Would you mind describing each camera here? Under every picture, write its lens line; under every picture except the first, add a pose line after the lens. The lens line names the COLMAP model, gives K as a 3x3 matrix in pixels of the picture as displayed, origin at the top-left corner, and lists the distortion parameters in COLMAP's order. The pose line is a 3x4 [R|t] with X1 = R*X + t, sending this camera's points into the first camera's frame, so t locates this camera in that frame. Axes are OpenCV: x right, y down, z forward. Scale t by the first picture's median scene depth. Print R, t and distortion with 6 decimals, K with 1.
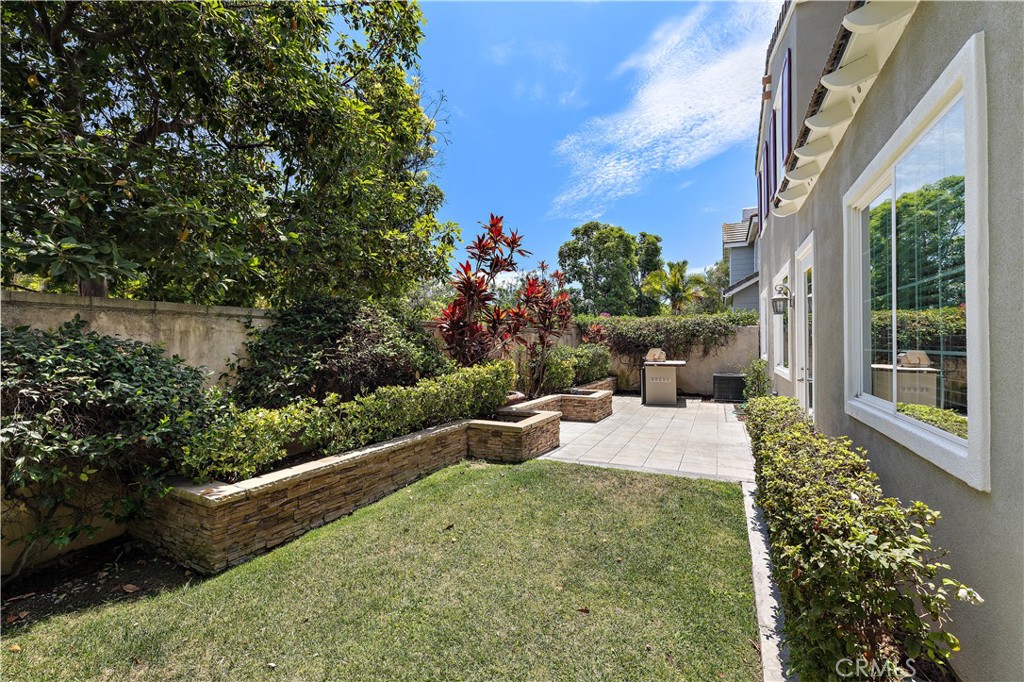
lens RADIAL K [[436.9, 0, 512.0], [0, 436.9, 341.0], [0, 0, 1]] dist [-0.001885, -0.000249]
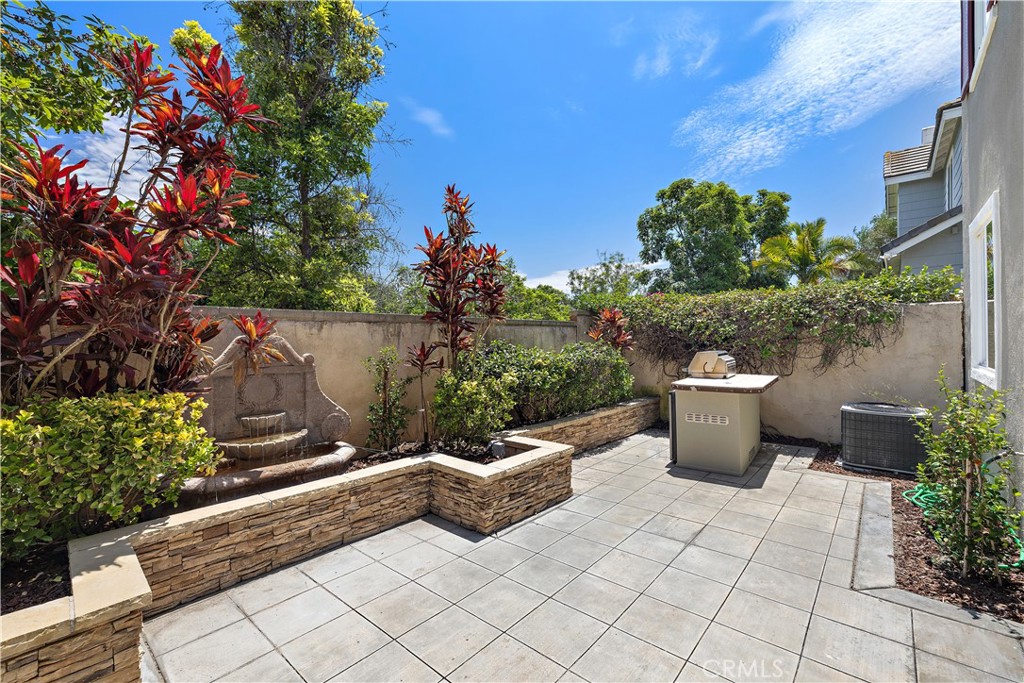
lens RADIAL K [[441.3, 0, 512.0], [0, 441.3, 341.5], [0, 0, 1]] dist [0.011038, 0.000071]
pose [[0.966059, -0.004814, -0.258277, 0.117874], [0.007915, 0.999909, 0.010967, -0.000971], [0.258201, -0.012639, 0.966009, 0.217542]]
